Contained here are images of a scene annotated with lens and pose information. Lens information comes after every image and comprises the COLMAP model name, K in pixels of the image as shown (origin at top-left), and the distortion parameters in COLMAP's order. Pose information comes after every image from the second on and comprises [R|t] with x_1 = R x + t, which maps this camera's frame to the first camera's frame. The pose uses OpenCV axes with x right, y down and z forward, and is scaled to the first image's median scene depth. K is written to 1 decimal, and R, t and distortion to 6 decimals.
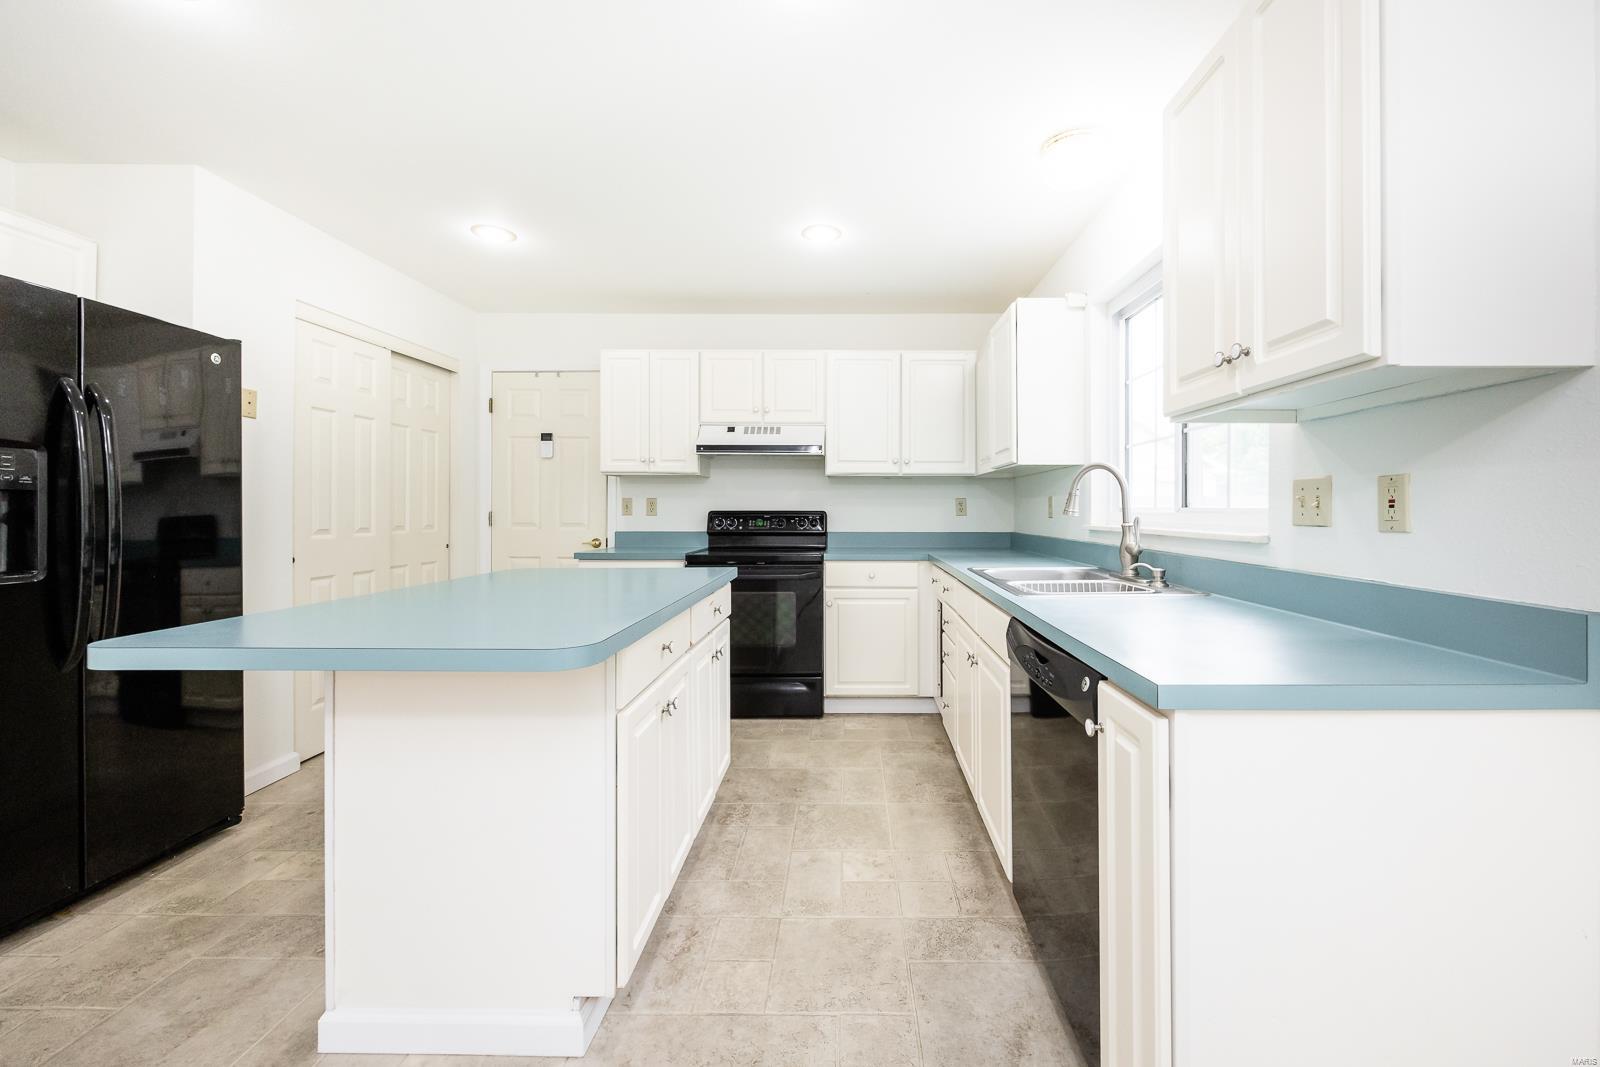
lens RADIAL K [[610.4, 0, 827.0], [0, 610.4, 512.7], [0, 0, 1]] dist [-0.005809, 0.000652]
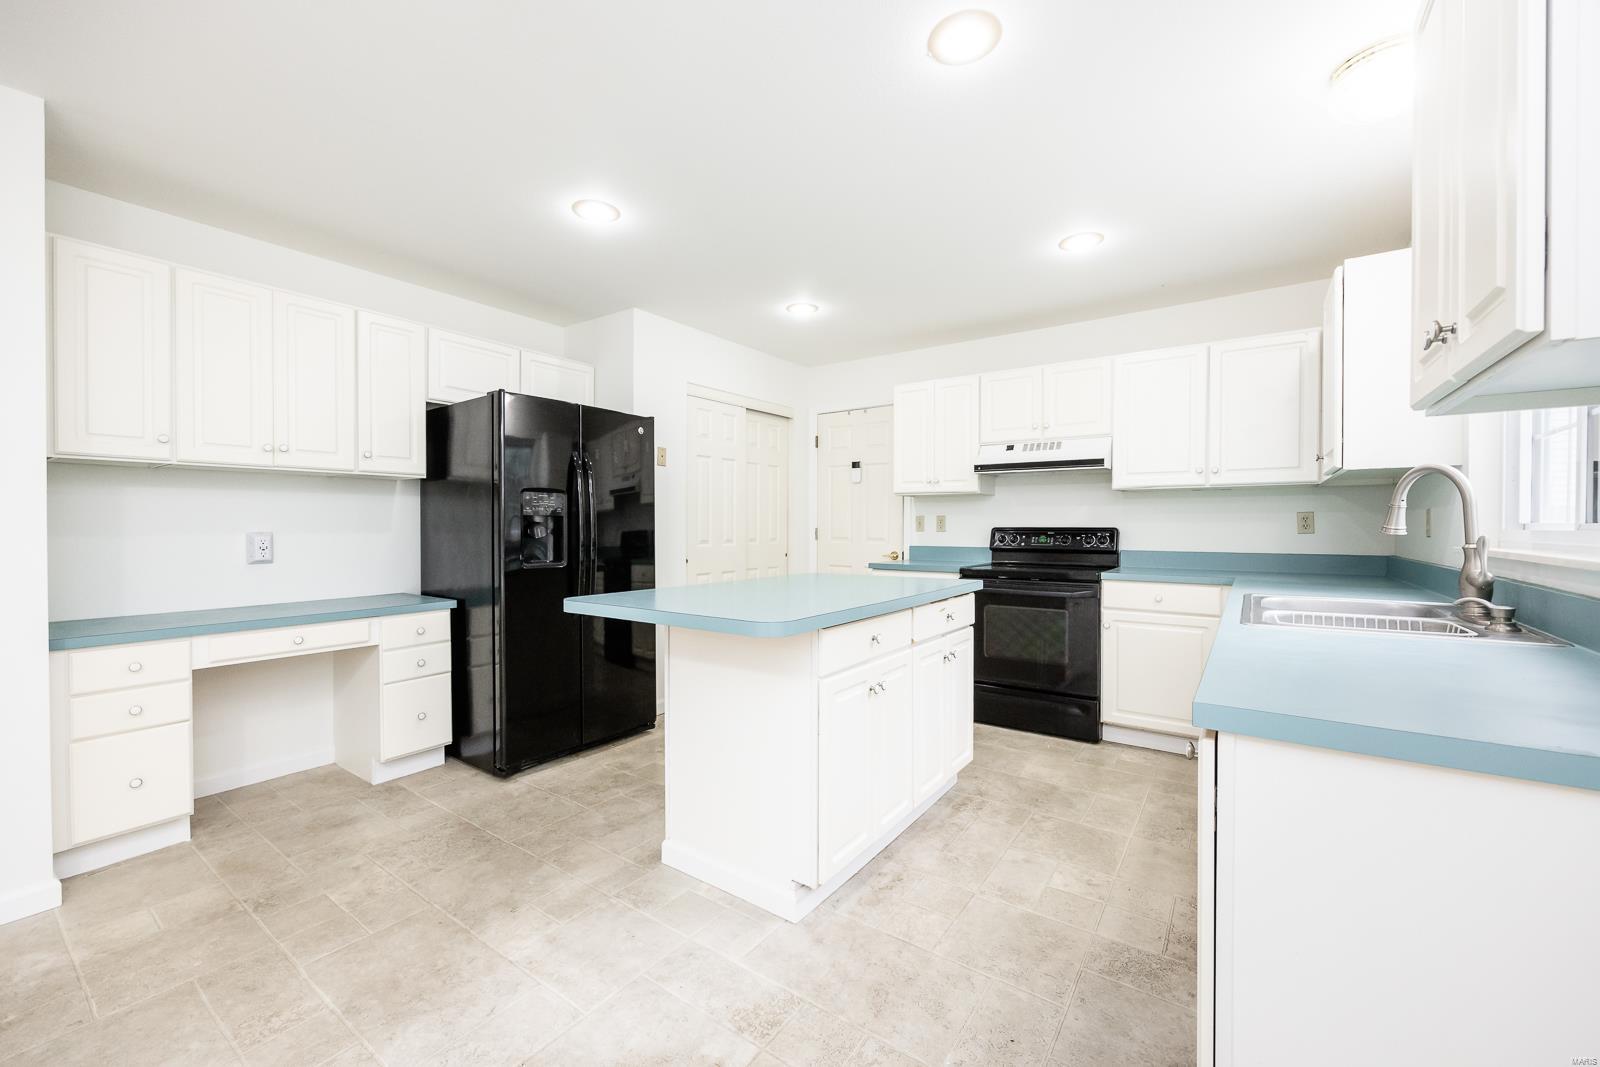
lens RADIAL K [[610.4, 0, 803.8], [0, 610.4, 539.4], [0, 0, 1]] dist [-0.005809, 0.000652]
pose [[0.826677, 0.011526, -0.562559, 0.203214], [-0.001834, 0.999840, 0.017790, -0.000793], [0.562674, -0.013675, 0.826566, -0.063697]]
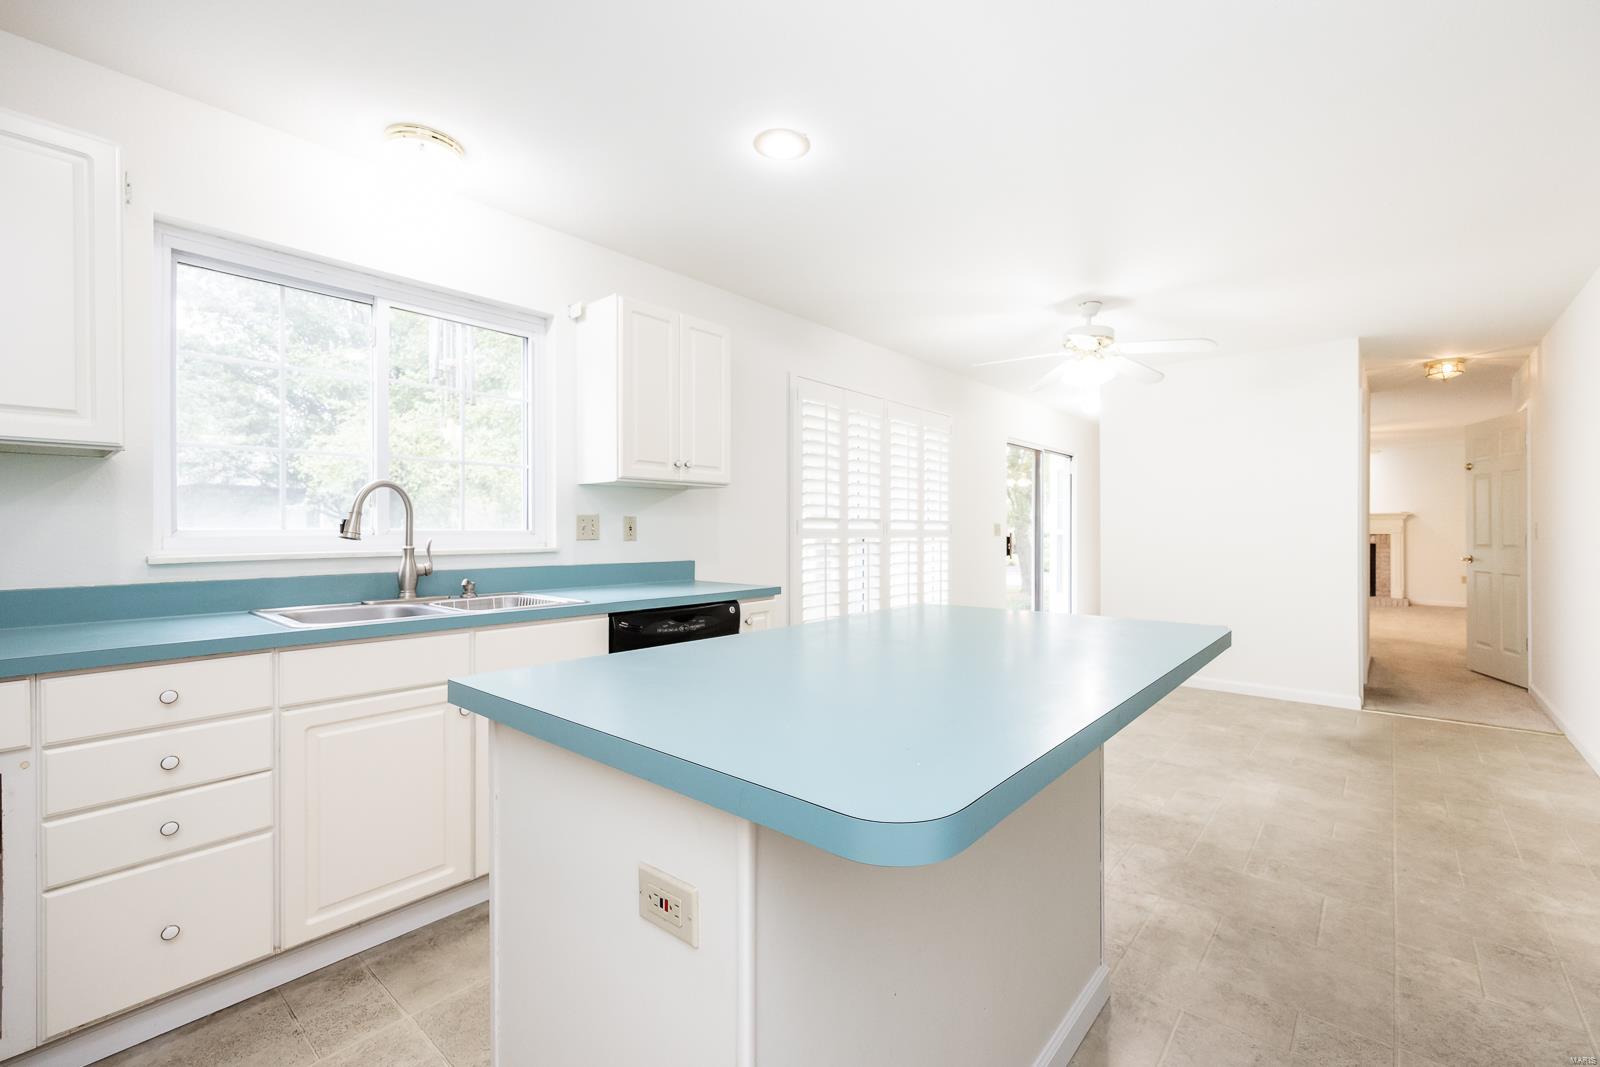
lens RADIAL K [[690.7, 0, 841.9], [0, 690.7, 526.5], [0, 0, 1]] dist [0.017435, 0.000244]
pose [[-0.794000, -0.000810, 0.607917, -0.669789], [0.000712, 0.999997, 0.002263, -0.013422], [-0.607917, 0.002230, -0.793998, 1.286927]]
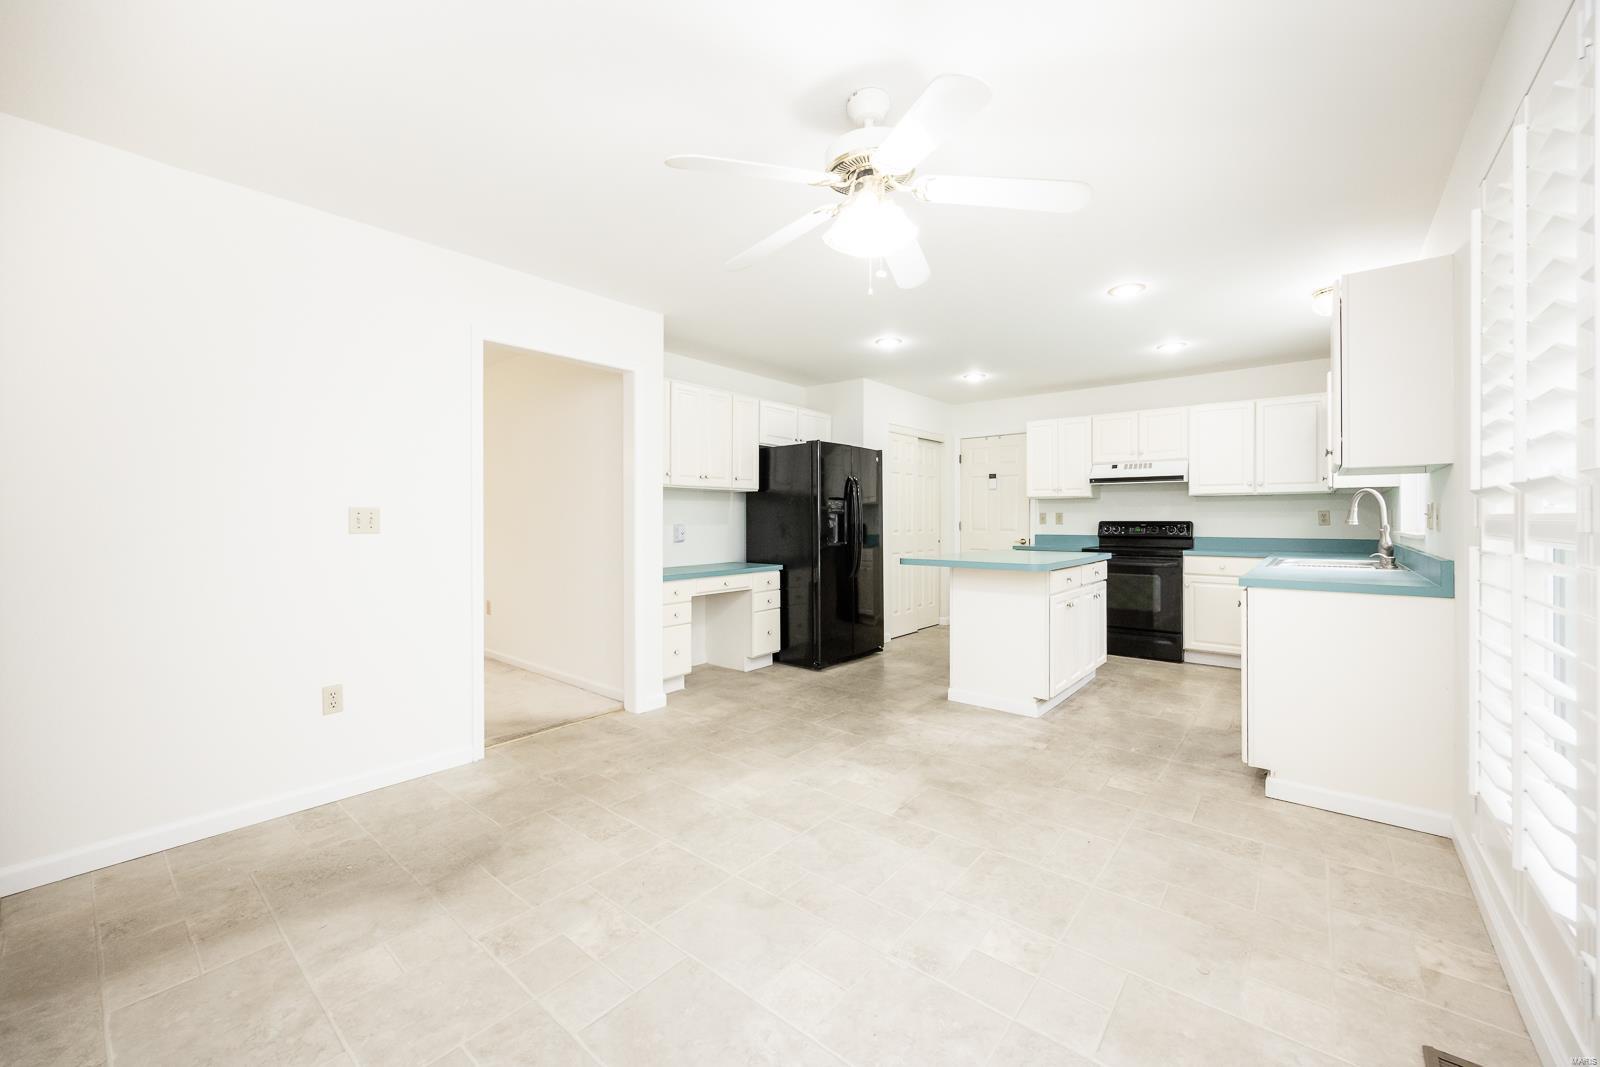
lens RADIAL K [[610.4, 0, 802.9], [0, 610.4, 523.9], [0, 0, 1]] dist [-0.005809, 0.000652]
pose [[0.784682, 0.002199, -0.619894, 0.256556], [-0.001411, 0.999997, 0.001762, 0.003189], [0.619897, -0.000507, 0.784683, -0.980608]]
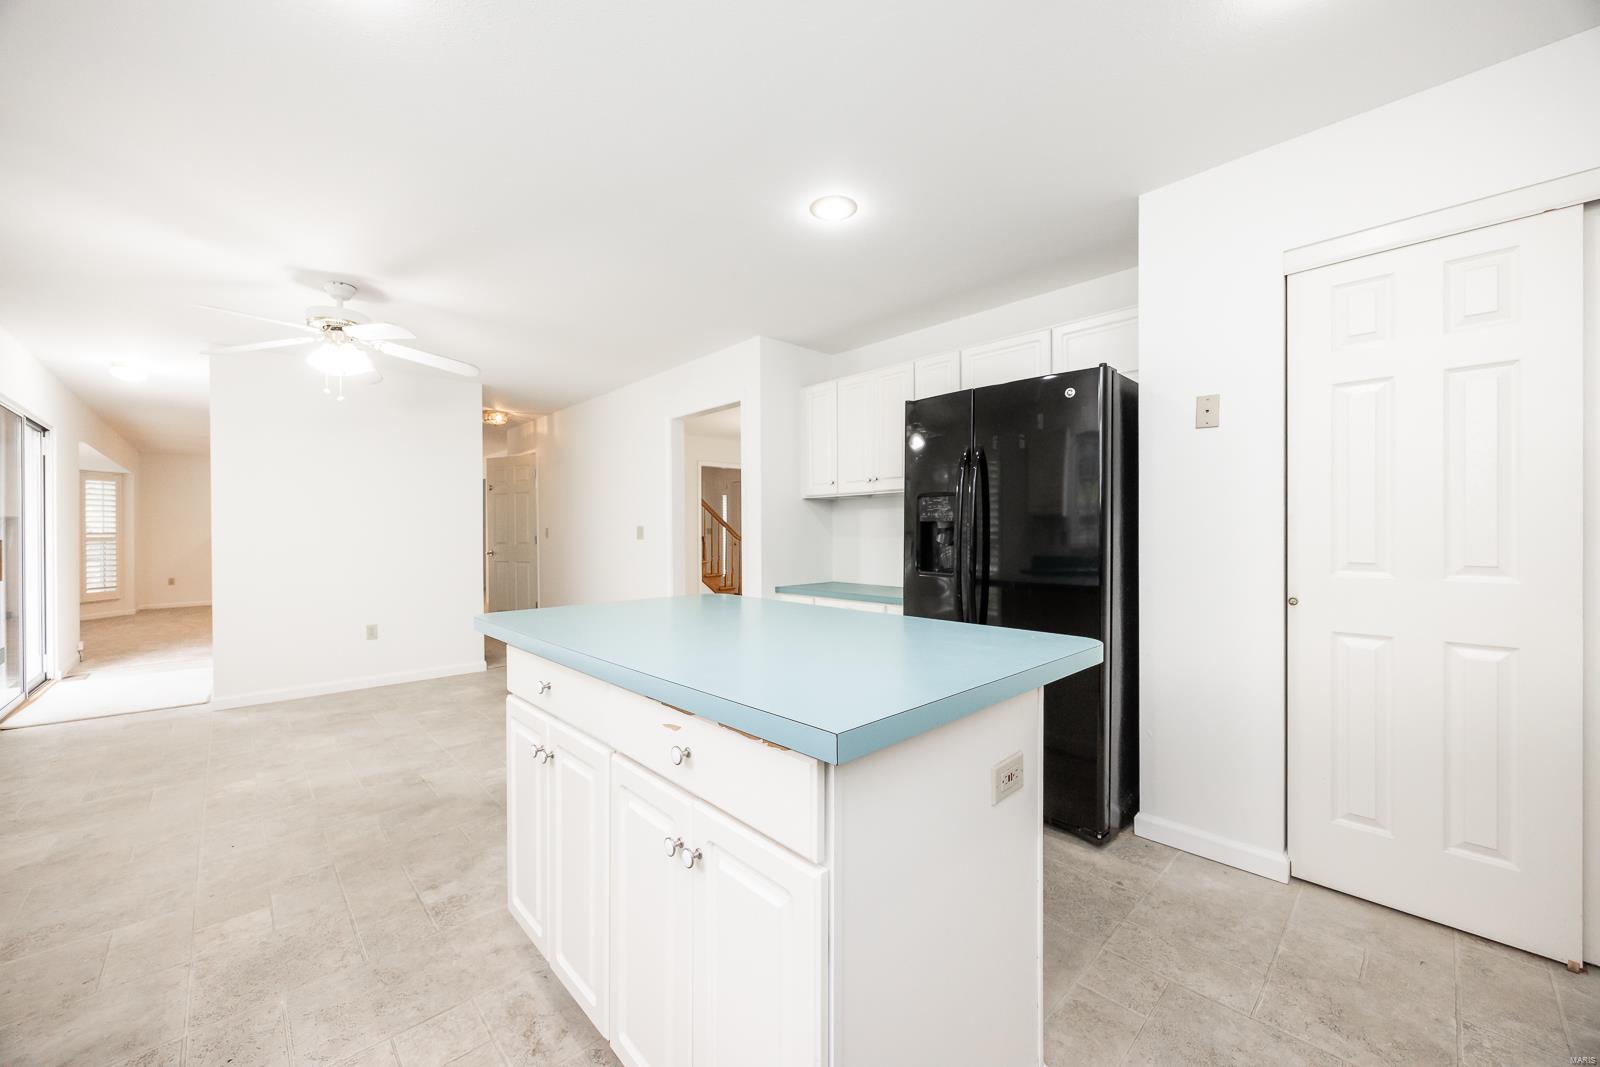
lens RADIAL K [[610.4, 0, 814.4], [0, 610.4, 530.4], [0, 0, 1]] dist [-0.005809, 0.000652]
pose [[-0.698880, 0.002774, -0.715234, 0.071946], [0.000594, 0.999994, 0.003298, -0.012105], [0.715239, 0.001880, -0.698878, 1.273878]]
